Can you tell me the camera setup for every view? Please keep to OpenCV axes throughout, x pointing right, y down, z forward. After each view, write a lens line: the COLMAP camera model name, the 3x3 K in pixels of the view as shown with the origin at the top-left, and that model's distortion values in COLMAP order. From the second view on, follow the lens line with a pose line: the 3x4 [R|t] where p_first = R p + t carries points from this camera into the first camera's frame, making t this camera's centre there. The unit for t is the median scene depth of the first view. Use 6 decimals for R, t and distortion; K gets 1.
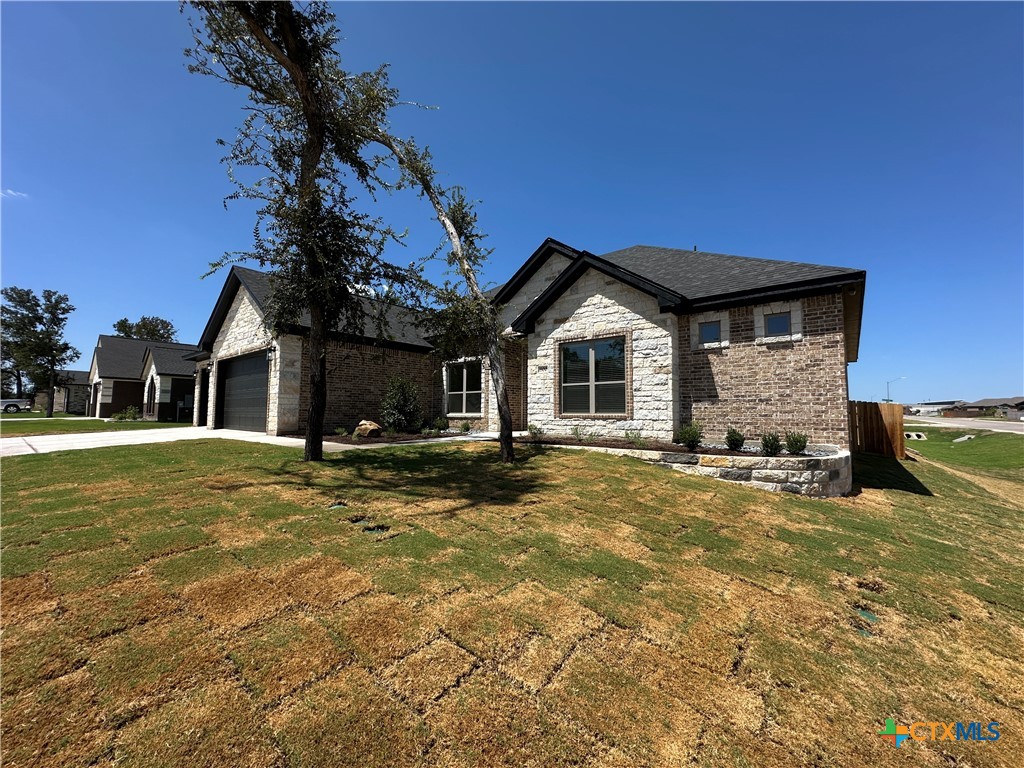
lens RADIAL K [[408.8, 0, 511.0], [0, 408.8, 381.5], [0, 0, 1]] dist [-0.006420, 0.001653]
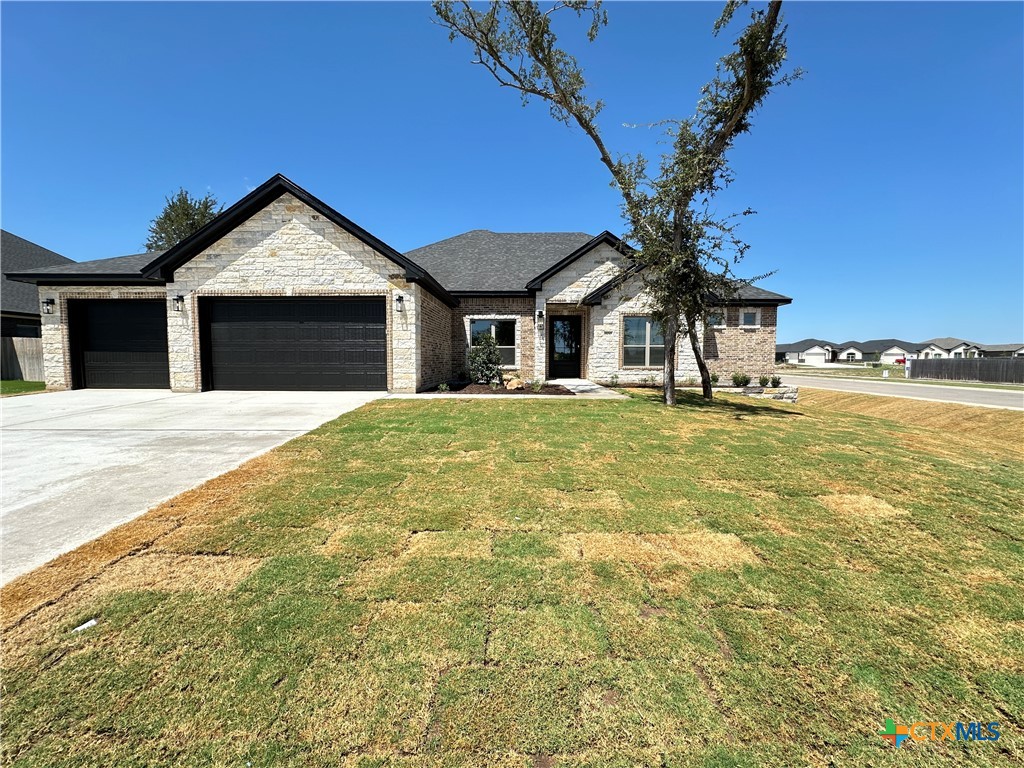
lens RADIAL K [[408.8, 0, 507.9], [0, 408.8, 383.6], [0, 0, 1]] dist [-0.006420, 0.001653]
pose [[0.784688, -0.039914, 0.618604, -1.028311], [-0.047102, 0.991201, 0.123702, -0.017984], [-0.618098, -0.126205, 0.775904, 0.138364]]
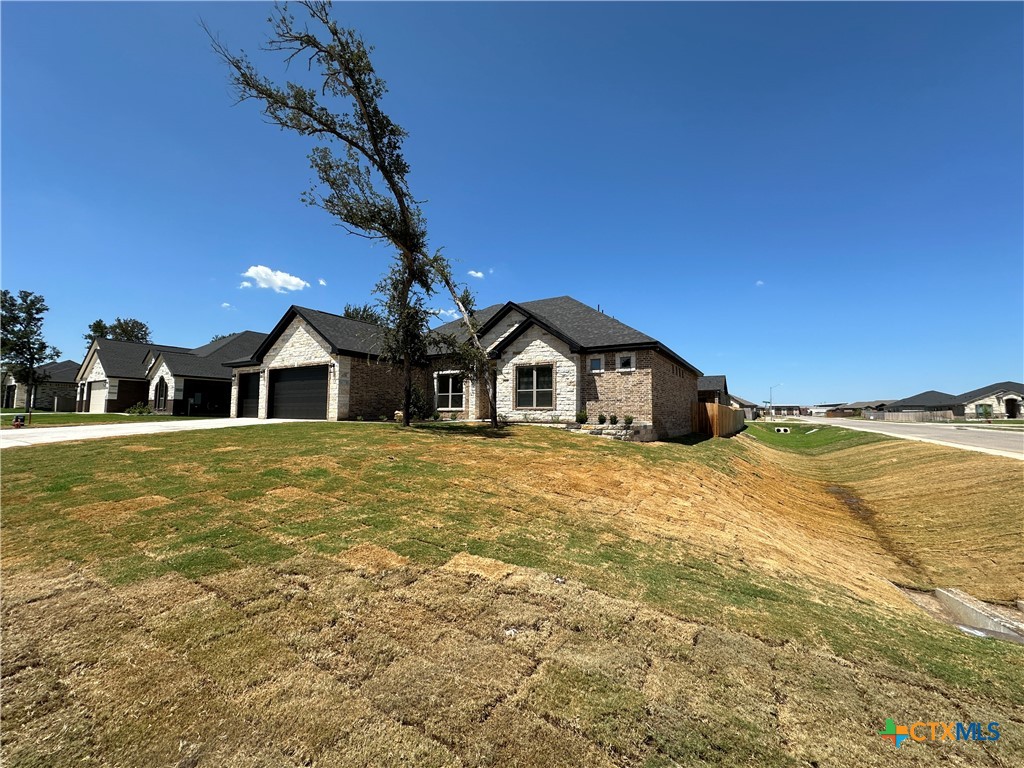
lens RADIAL K [[408.8, 0, 510.7], [0, 408.8, 381.1], [0, 0, 1]] dist [-0.006420, 0.001653]
pose [[0.990243, 0.014044, 0.138639, -0.136951], [-0.013849, 0.999901, -0.002370, -0.026732], [-0.138659, 0.000427, 0.990340, -0.674912]]
